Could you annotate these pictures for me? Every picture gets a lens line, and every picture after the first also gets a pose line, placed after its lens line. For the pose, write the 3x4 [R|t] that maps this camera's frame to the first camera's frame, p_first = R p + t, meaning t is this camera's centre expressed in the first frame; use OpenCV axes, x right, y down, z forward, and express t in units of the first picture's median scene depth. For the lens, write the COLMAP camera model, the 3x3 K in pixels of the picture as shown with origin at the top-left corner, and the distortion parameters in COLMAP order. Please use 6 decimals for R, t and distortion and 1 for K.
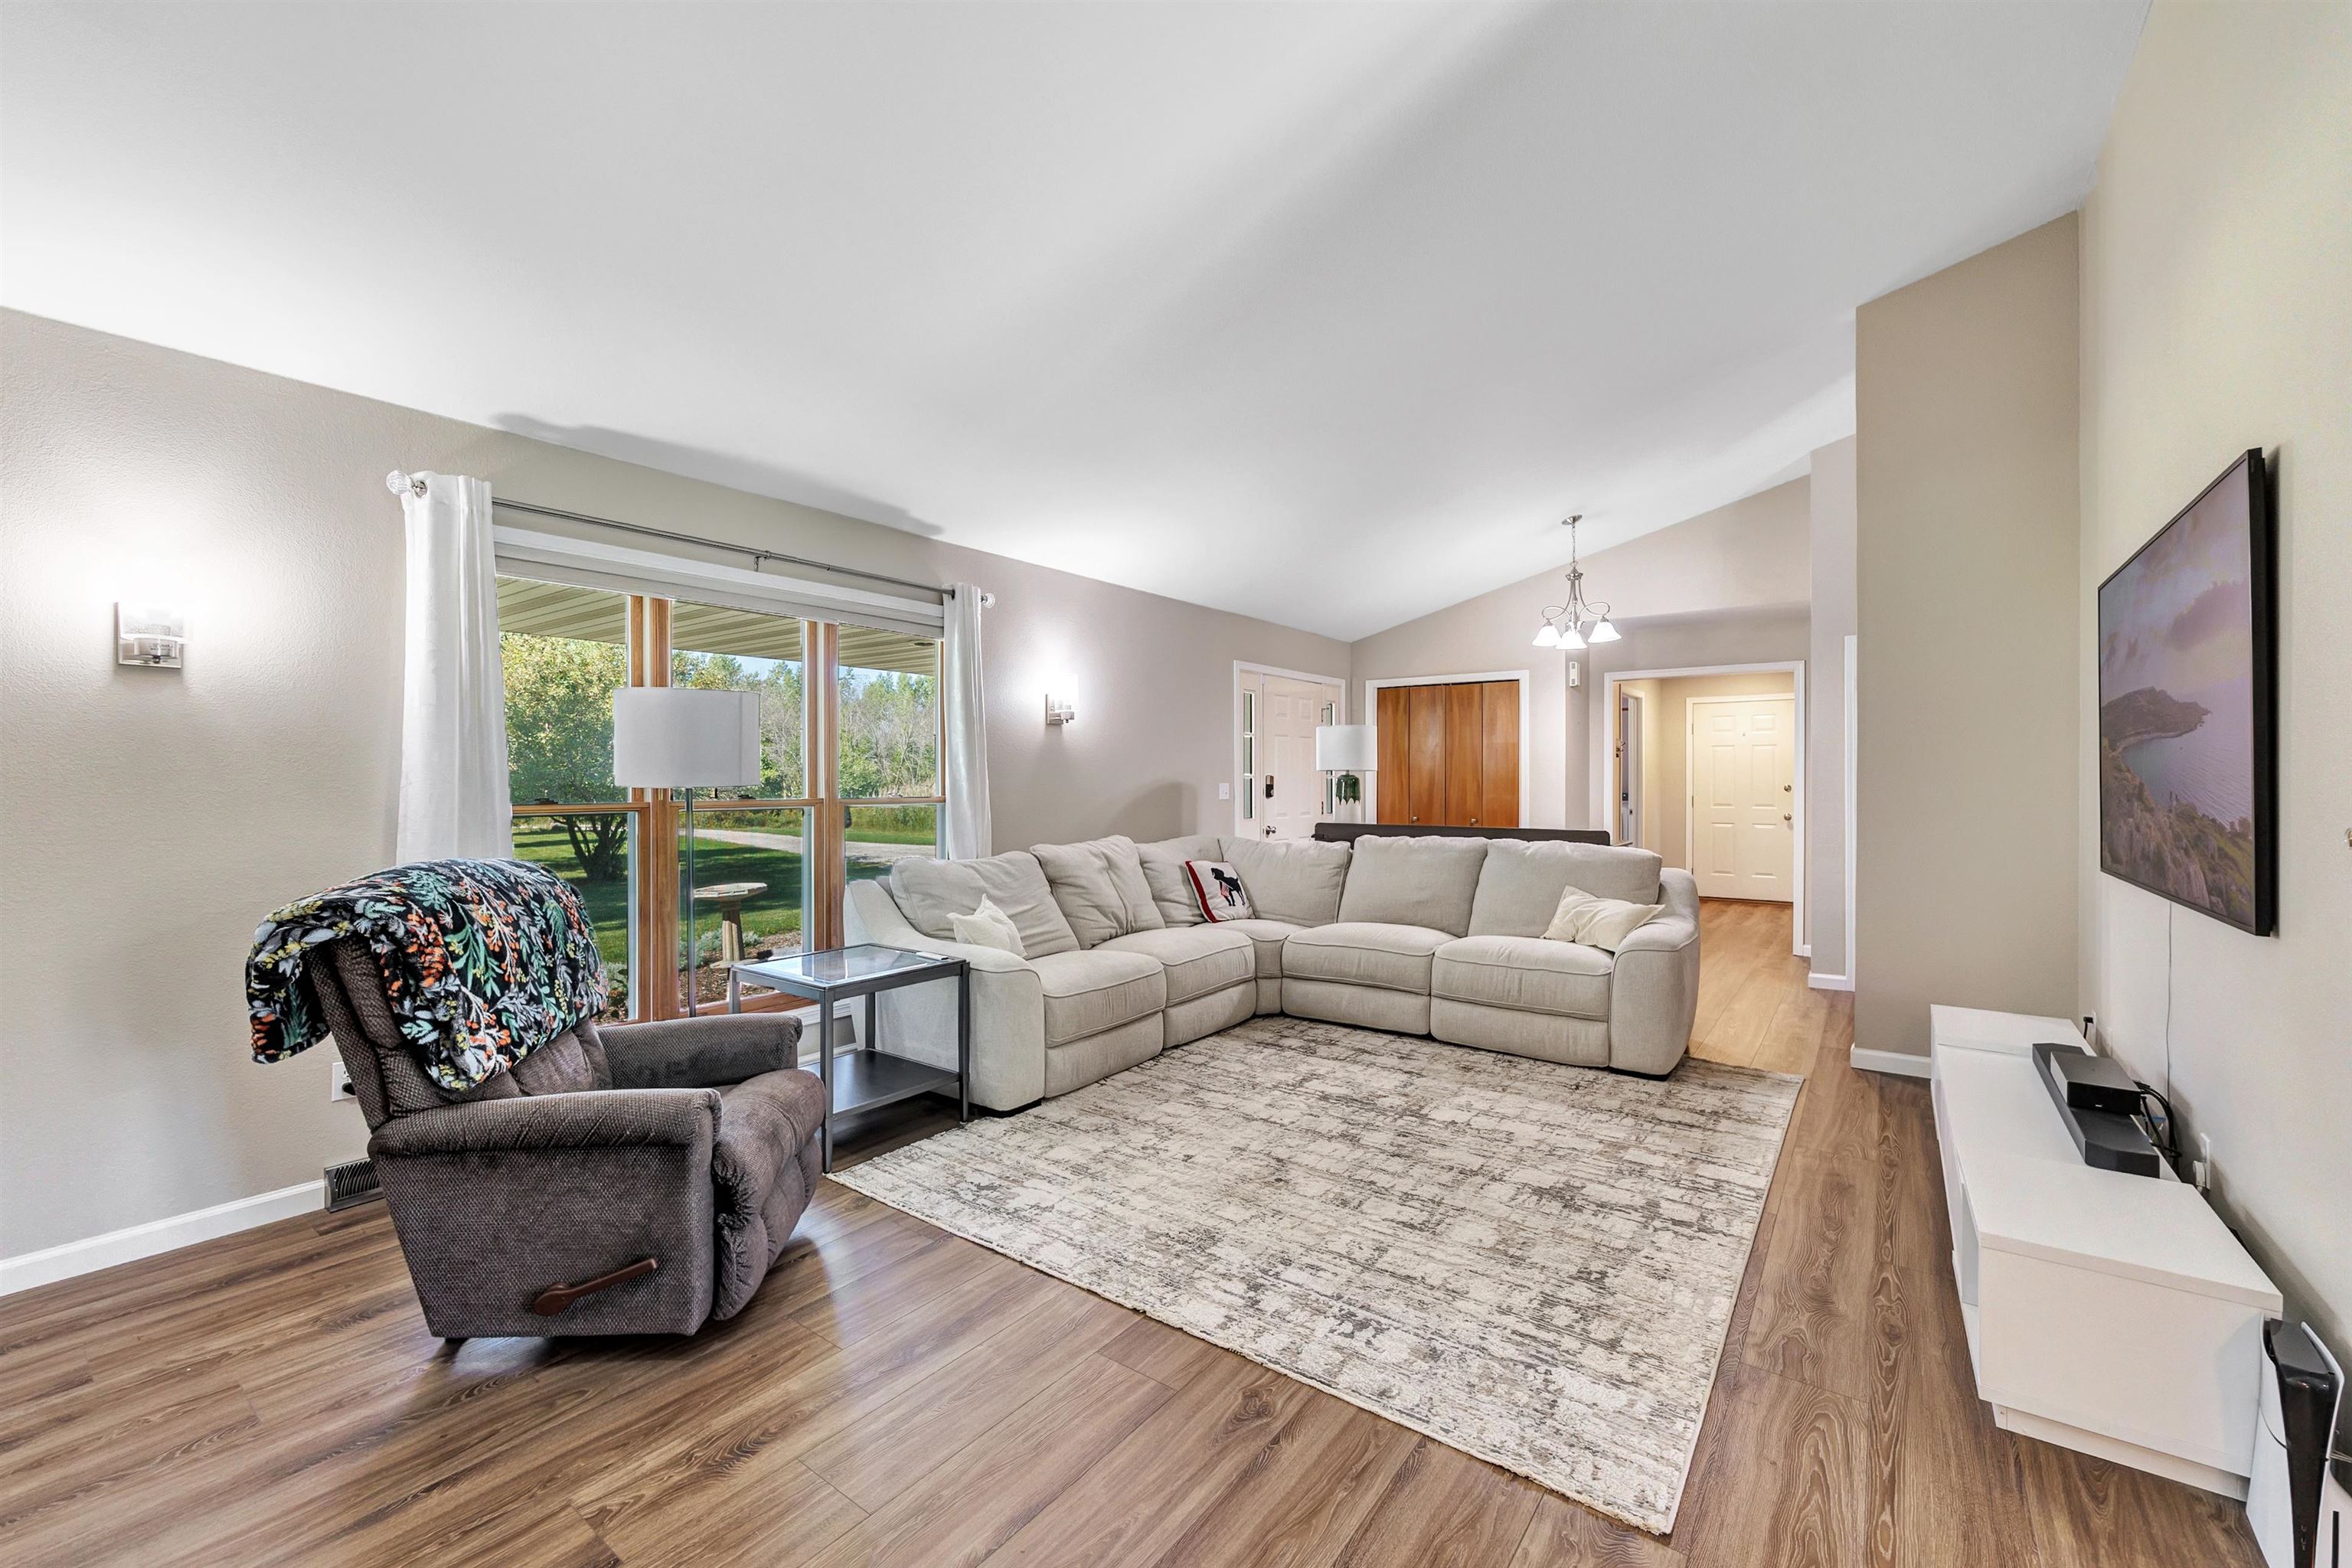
lens RADIAL K [[946.2, 0, 1156.3], [0, 946.2, 783.4], [0, 0, 1]] dist [-0.004698, 0.000432]
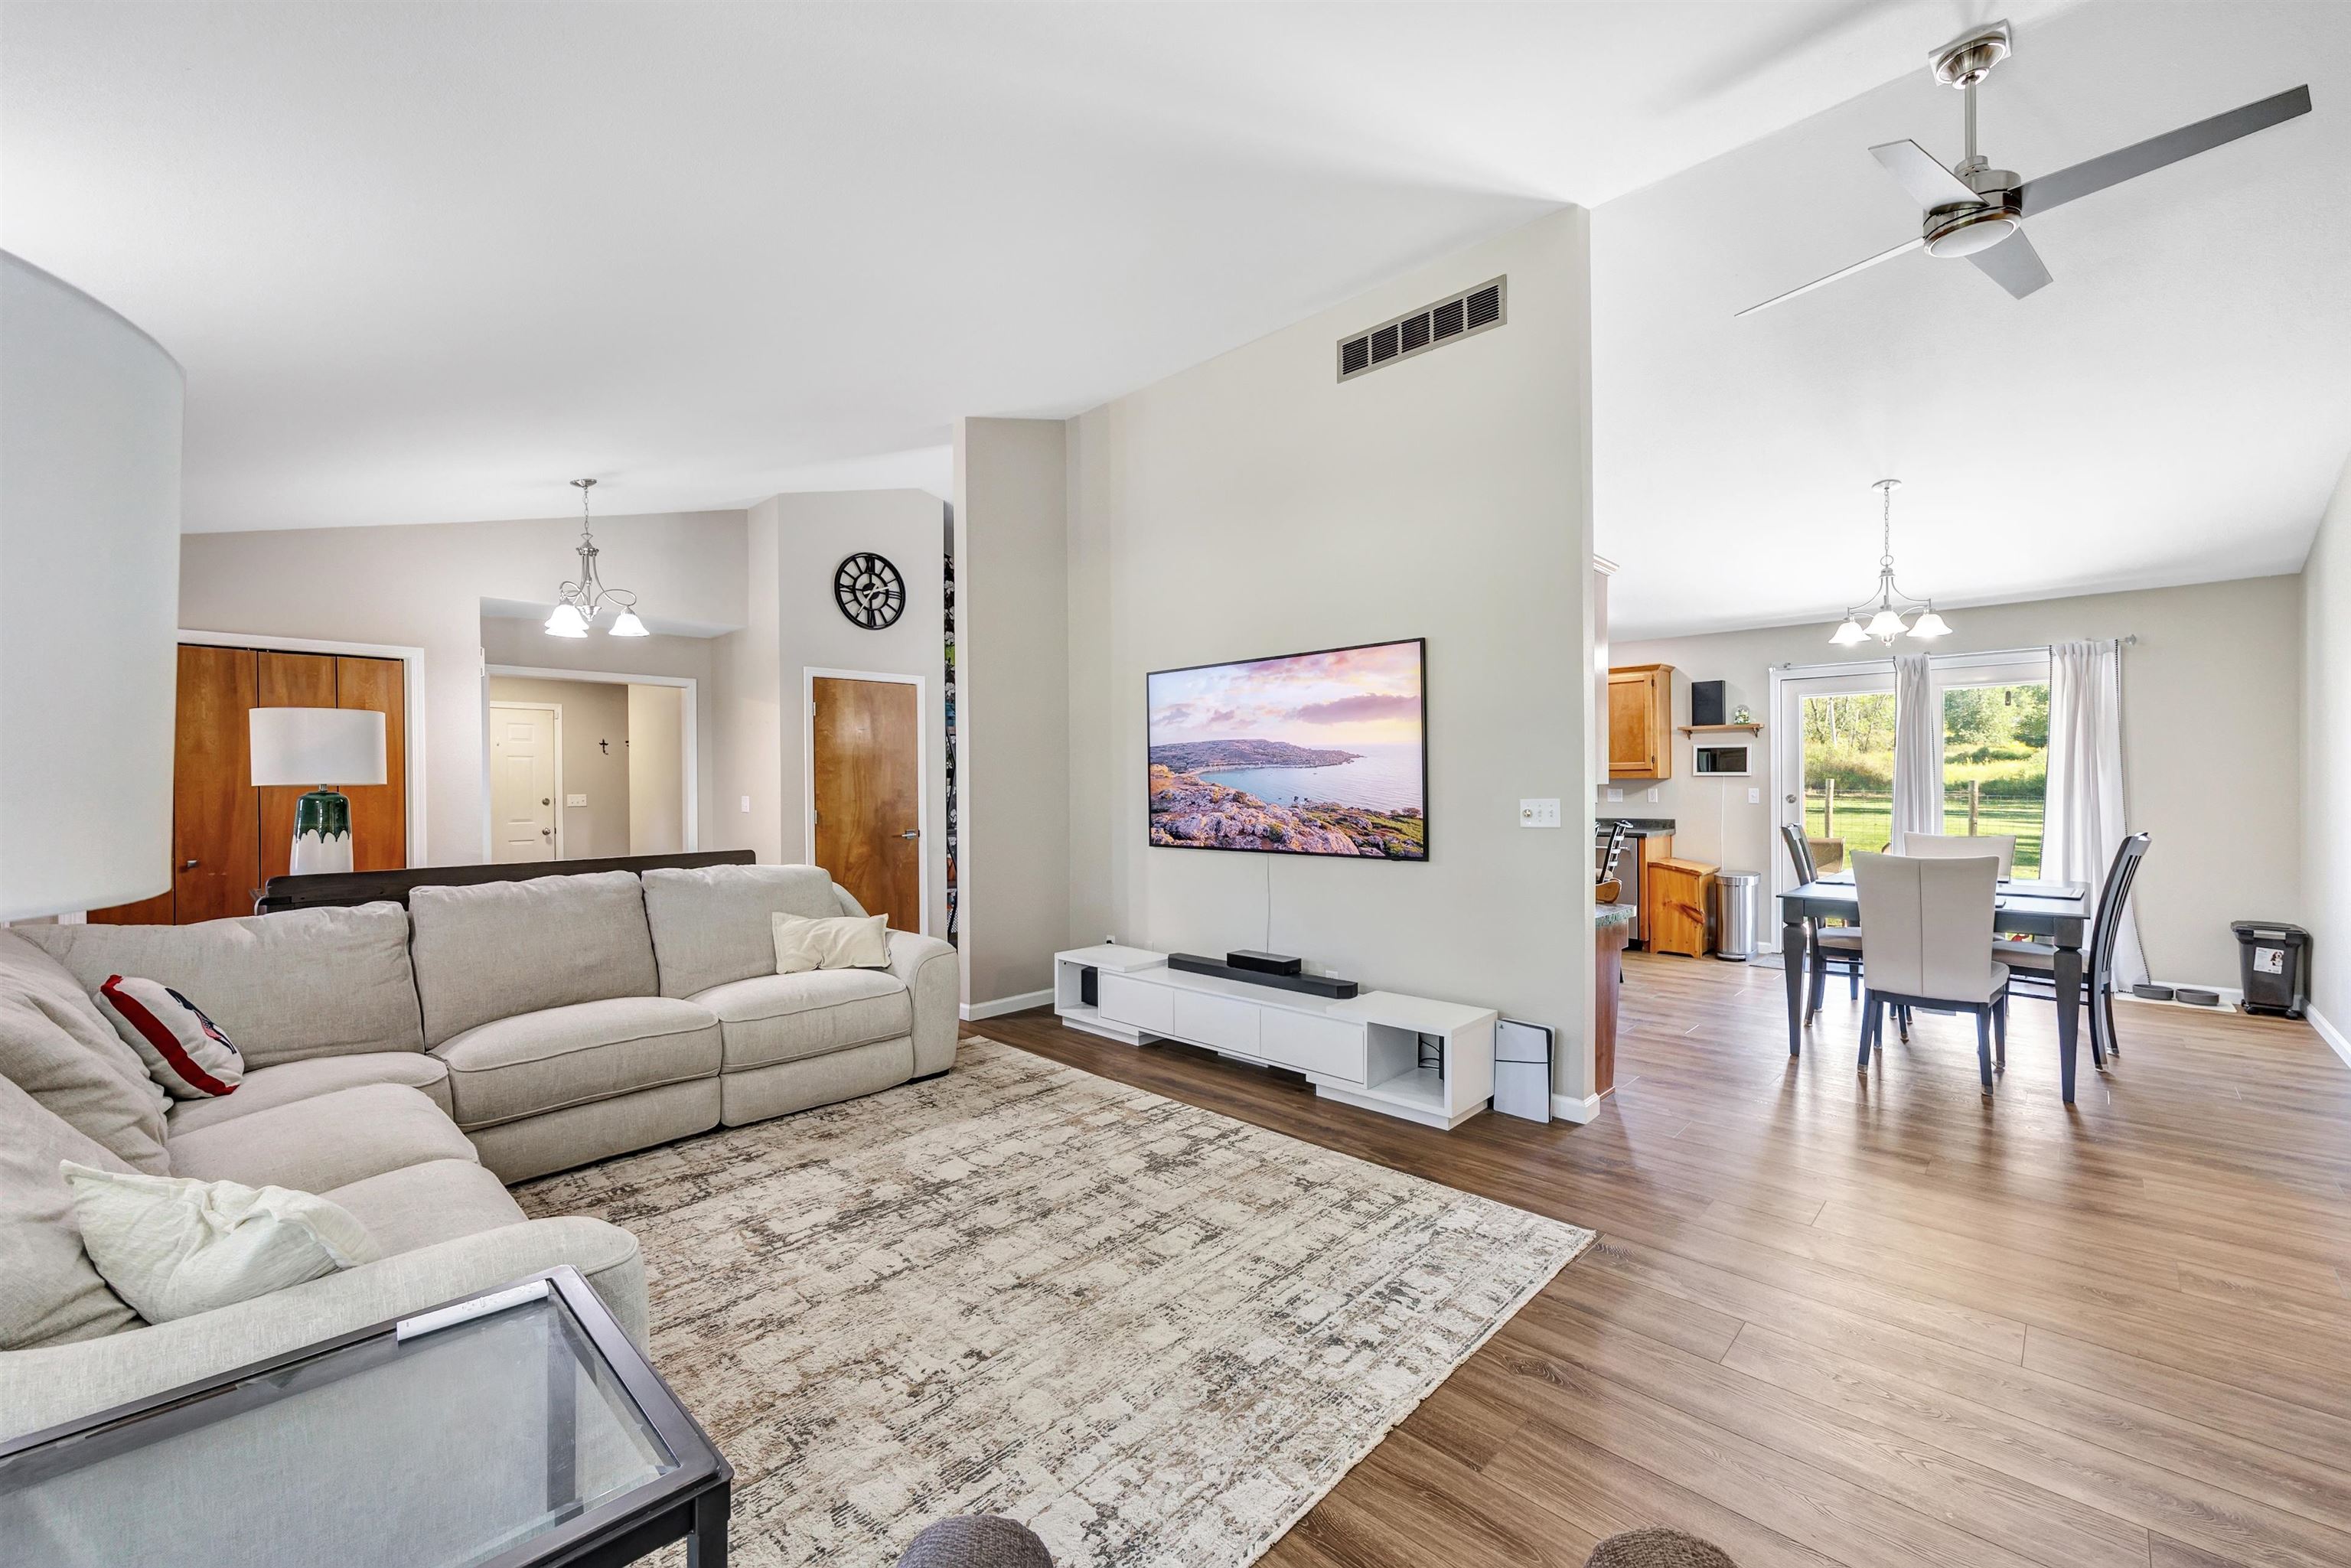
lens RADIAL K [[945.7, 0, 1155.6], [0, 945.7, 785.5], [0, 0, 1]] dist [-0.004698, 0.000432]
pose [[0.124757, -0.001902, 0.992185, -0.672098], [0.012562, 0.999921, 0.000337, -0.013842], [-0.992108, 0.012422, 0.124771, 0.841573]]
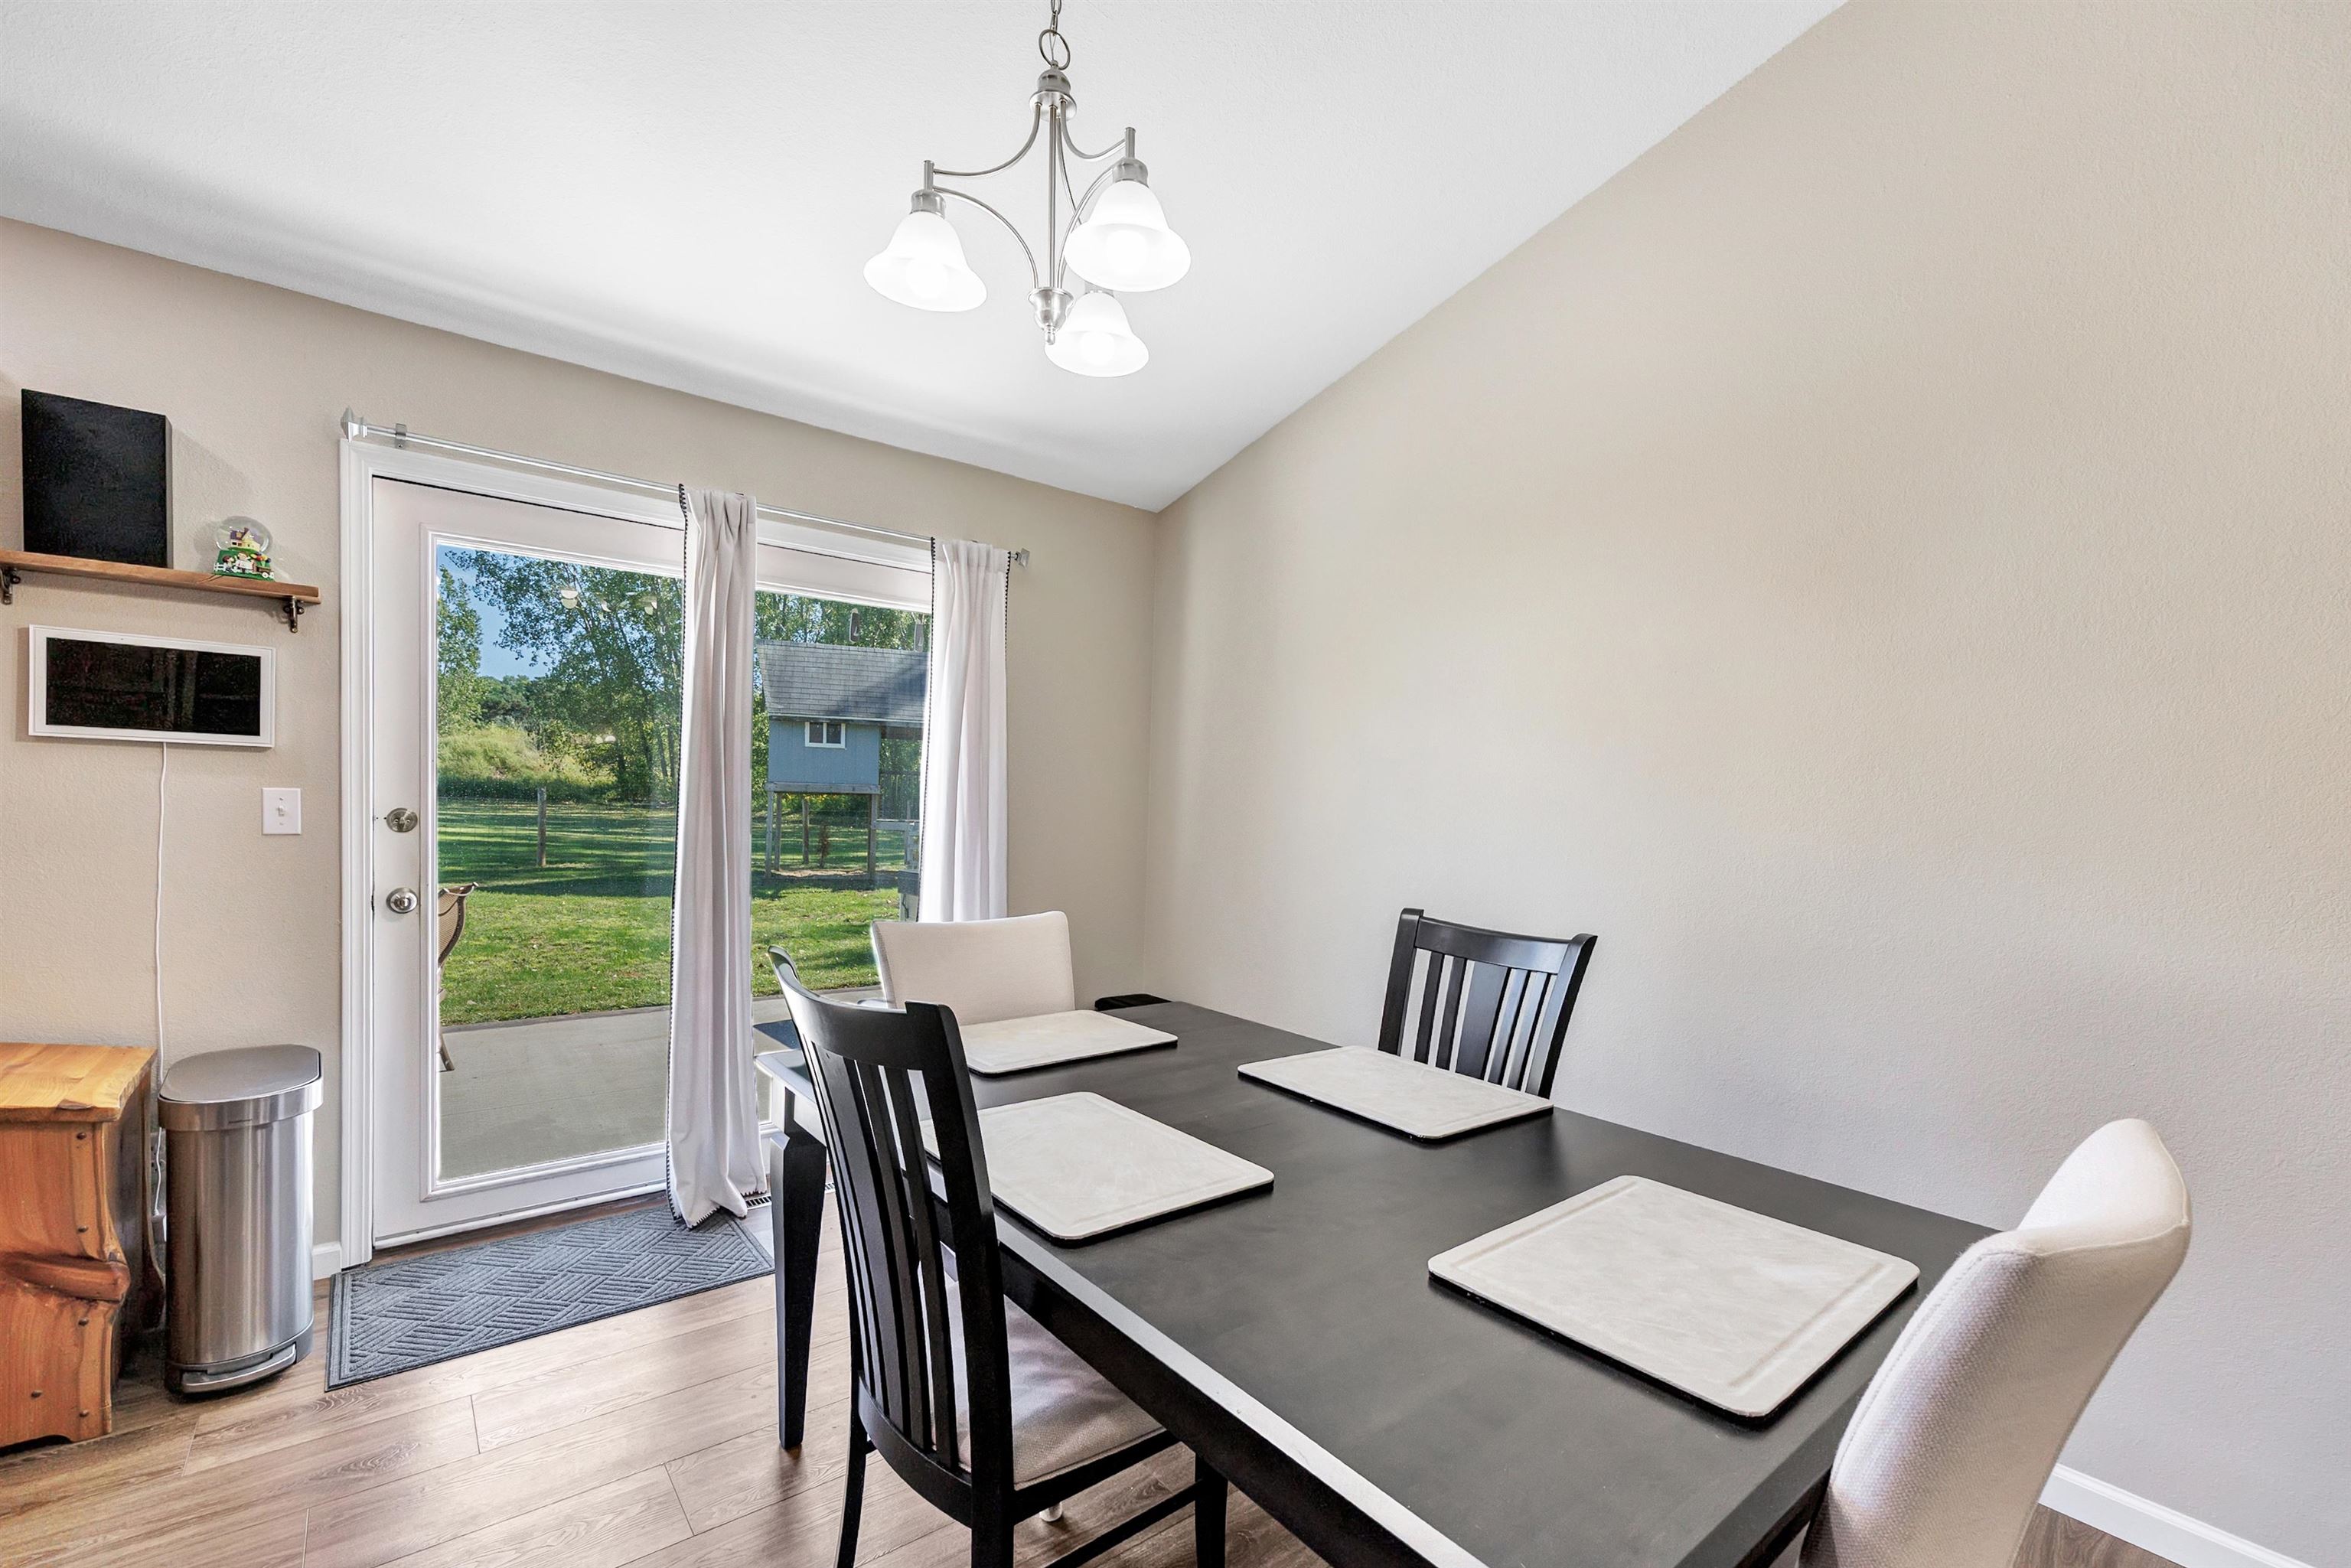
lens RADIAL K [[999.3, 0, 1184.0], [0, 999.3, 838.4], [0, 0, 1]] dist [-0.000683, 0.000026]
pose [[-0.974642, -0.040035, 0.220159, 1.013411], [-0.030745, 0.998493, 0.045467, -0.005332], [-0.221647, 0.037545, -0.974404, 0.259444]]
